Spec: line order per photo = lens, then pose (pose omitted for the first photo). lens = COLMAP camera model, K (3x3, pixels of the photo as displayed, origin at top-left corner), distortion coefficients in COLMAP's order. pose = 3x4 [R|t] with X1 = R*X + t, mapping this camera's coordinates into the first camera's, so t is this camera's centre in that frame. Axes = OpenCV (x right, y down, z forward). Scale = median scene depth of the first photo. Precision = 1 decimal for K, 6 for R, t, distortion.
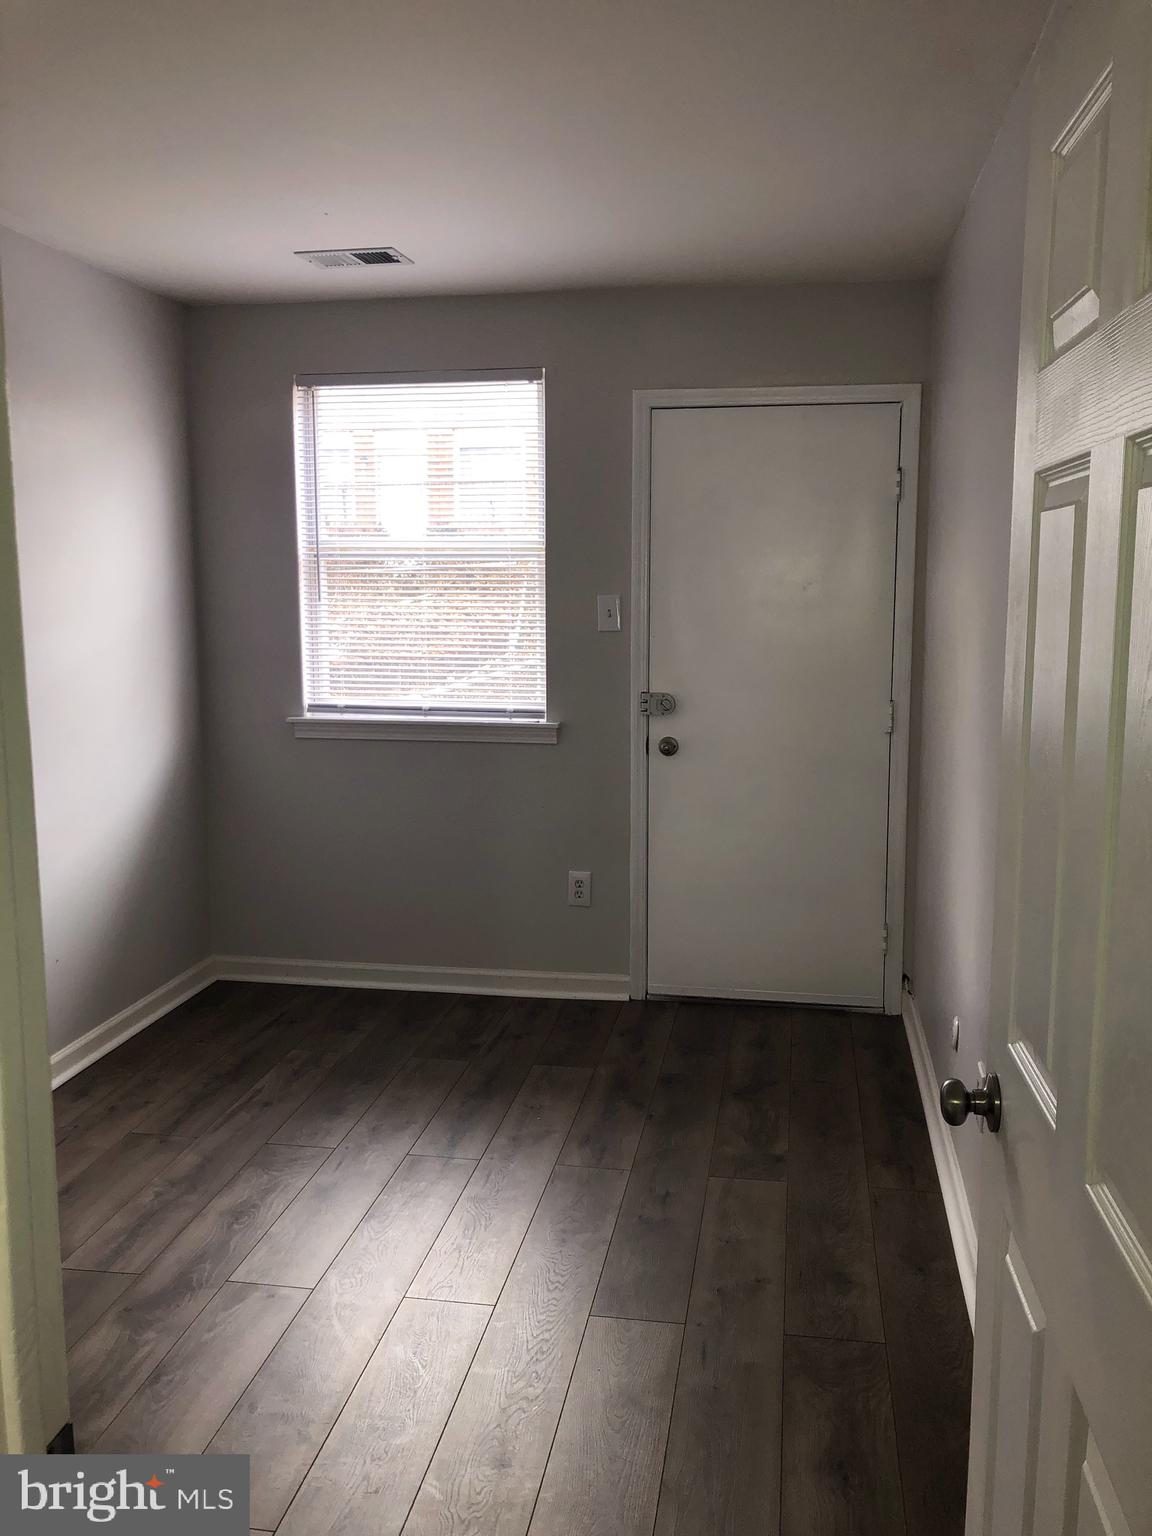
lens RADIAL K [[1273.8, 0, 573.7], [0, 1273.8, 761.7], [0, 0, 1]] dist [0.069631, -0.006799]
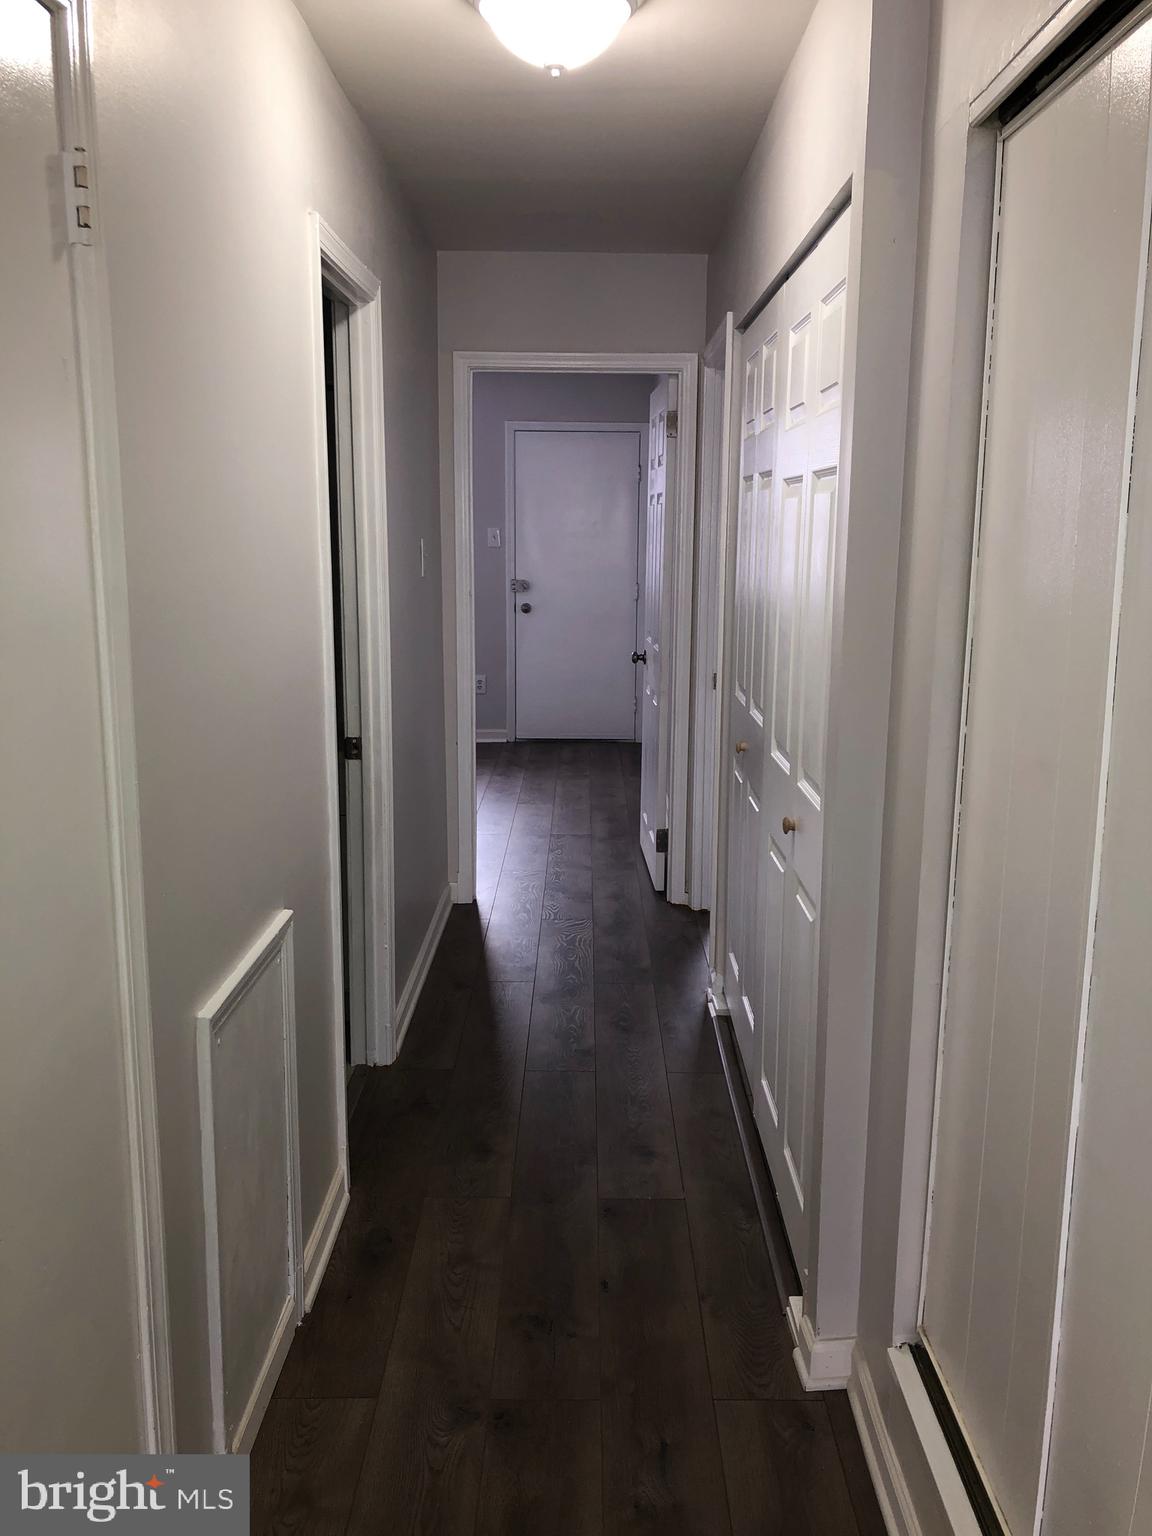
lens RADIAL K [[1257.2, 0, 582.9], [0, 1257.2, 765.3], [0, 0, 1]] dist [0.010603, 0.000354]
pose [[0.985349, -0.021579, 0.169178, -0.210046], [0.012757, 0.998510, 0.053058, 0.157953], [-0.170071, -0.050123, 0.984156, -1.123501]]
